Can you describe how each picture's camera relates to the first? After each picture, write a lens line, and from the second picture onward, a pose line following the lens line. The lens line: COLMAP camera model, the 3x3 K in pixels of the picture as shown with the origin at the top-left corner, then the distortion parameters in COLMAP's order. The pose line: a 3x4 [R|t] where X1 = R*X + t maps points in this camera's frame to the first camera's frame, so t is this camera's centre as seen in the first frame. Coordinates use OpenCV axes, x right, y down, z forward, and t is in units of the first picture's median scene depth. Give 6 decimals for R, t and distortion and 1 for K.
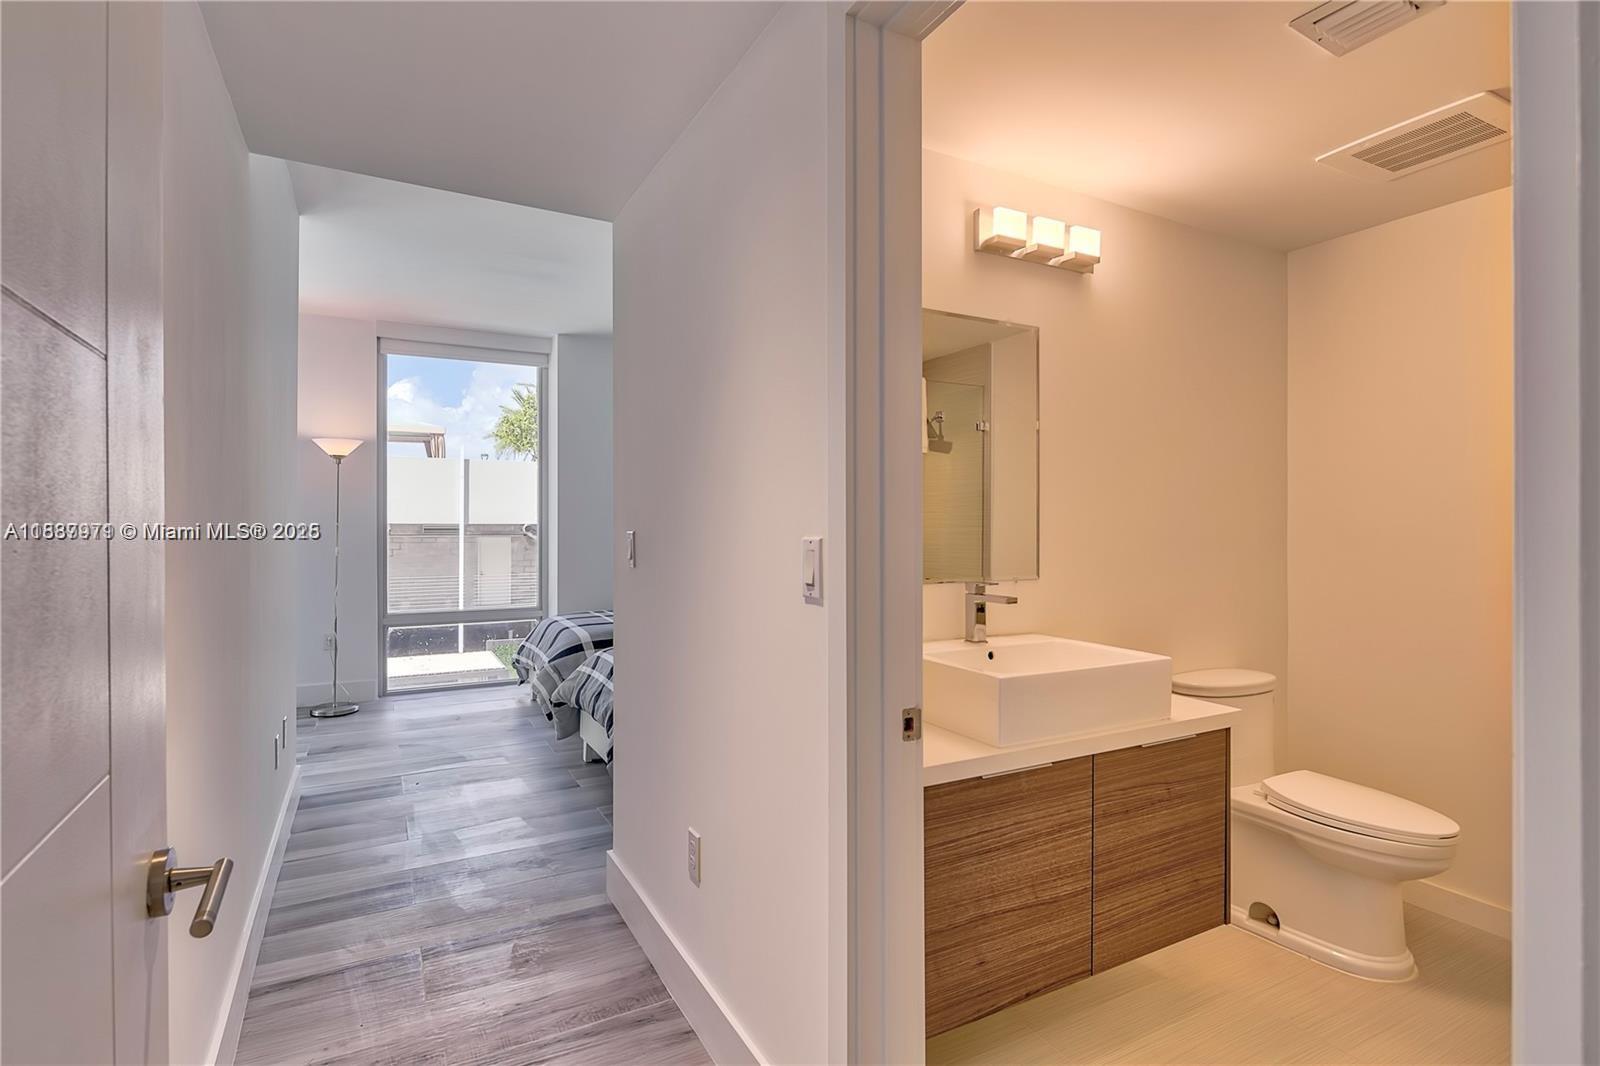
lens RADIAL K [[772.4, 0, 800.0], [0, 772.4, 533.0], [0, 0, 1]] dist [-0.002482, -0.000369]
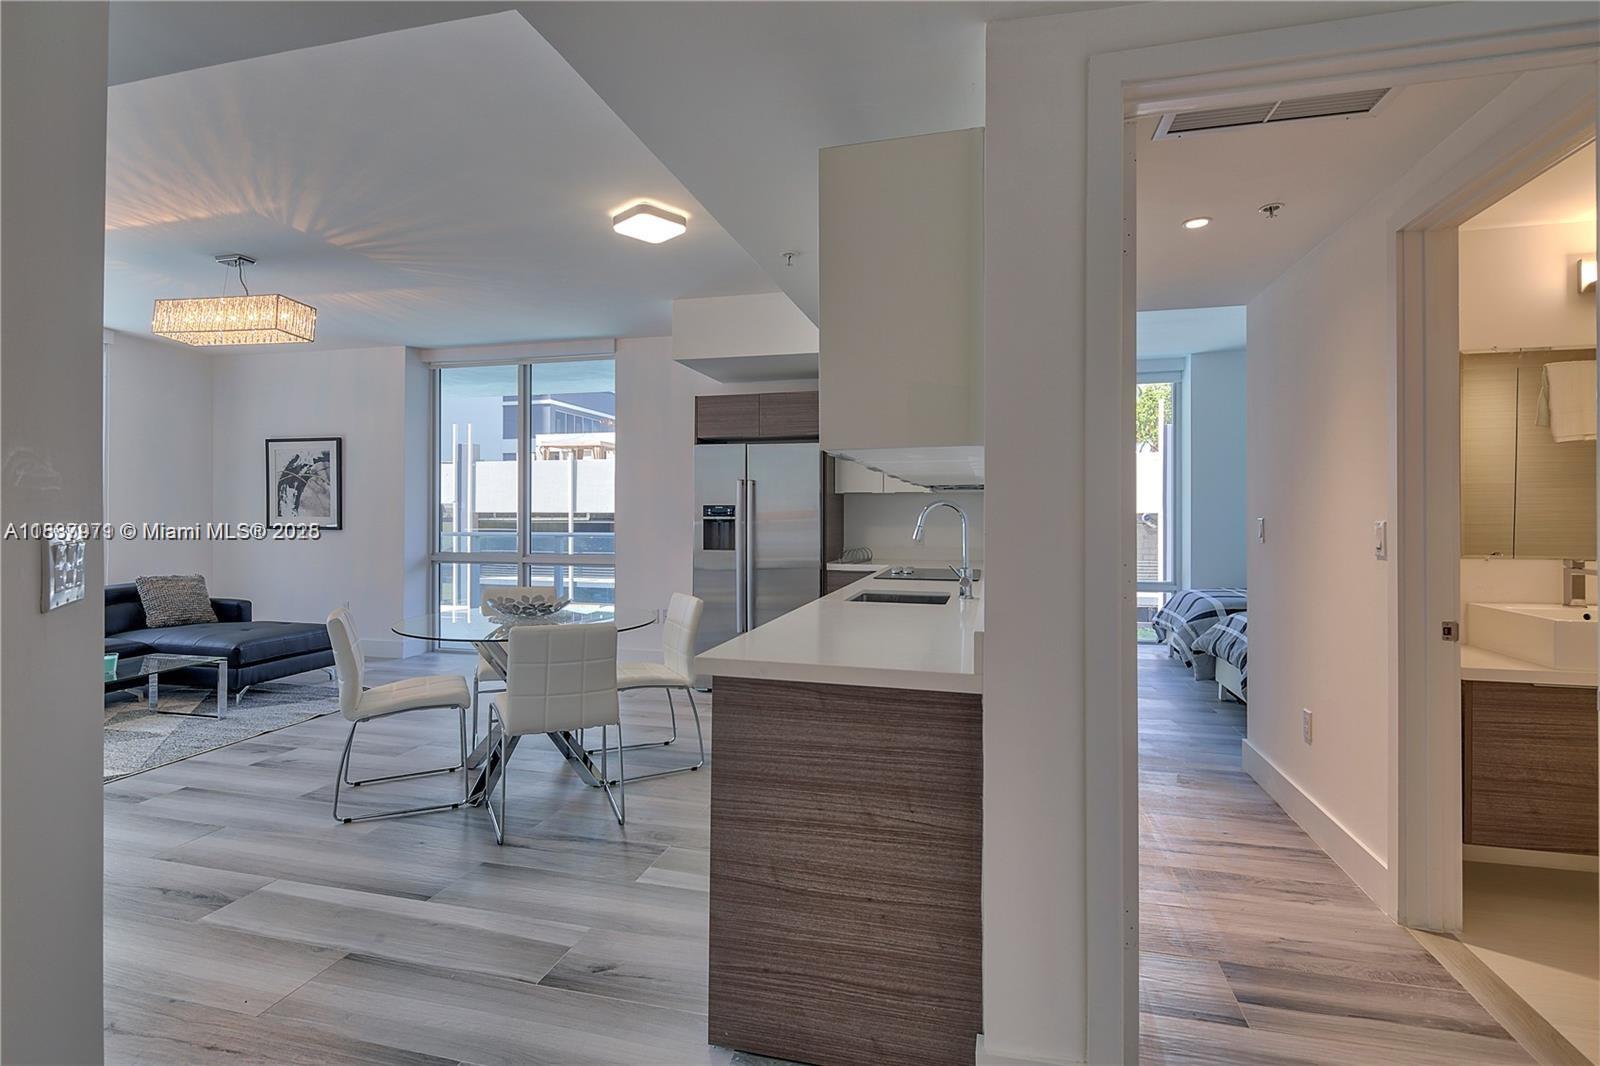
lens RADIAL K [[772.9, 0, 789.8], [0, 772.9, 511.3], [0, 0, 1]] dist [0.003485, -0.001056]
pose [[0.722495, -0.003291, -0.691368, 0.079894], [-0.005879, 0.999923, -0.010903, 0.003085], [0.691351, 0.011942, 0.722420, -0.361962]]
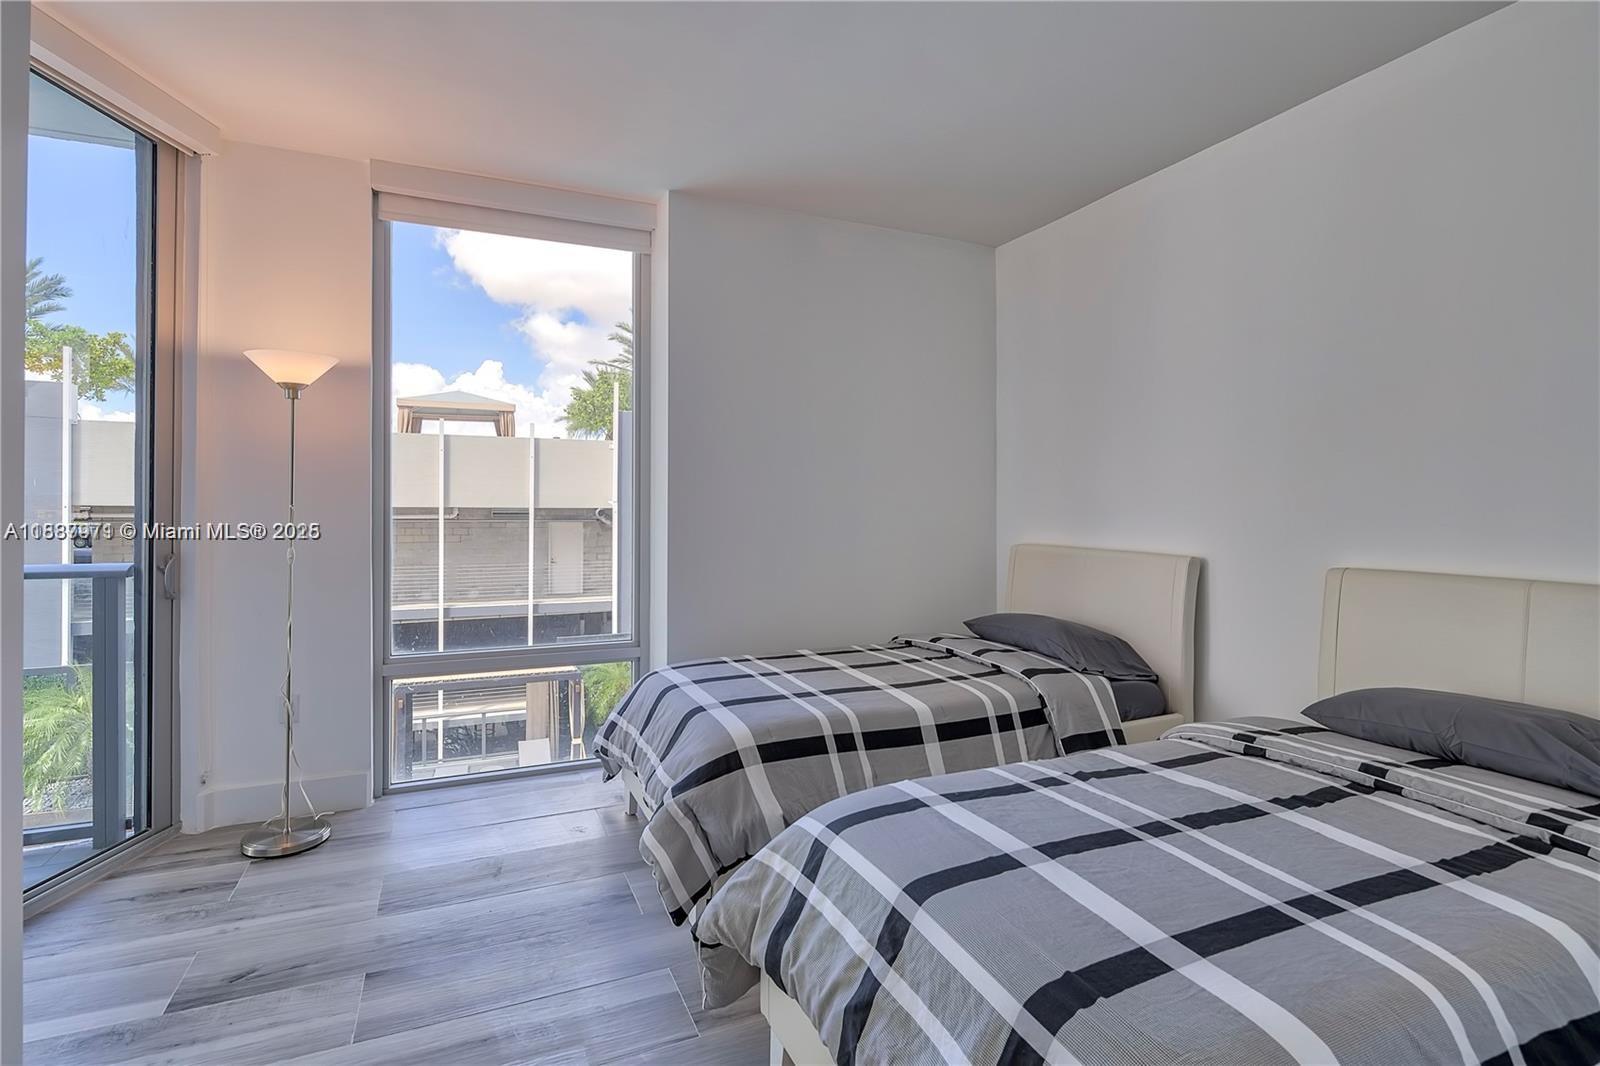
lens RADIAL K [[772.9, 0, 789.8], [0, 772.9, 511.3], [0, 0, 1]] dist [0.003485, -0.001056]
pose [[0.995492, 0.000395, -0.094848, -0.204304], [-0.001102, 0.999972, -0.007400, -0.005251], [0.094842, 0.007471, 0.995464, 0.517682]]
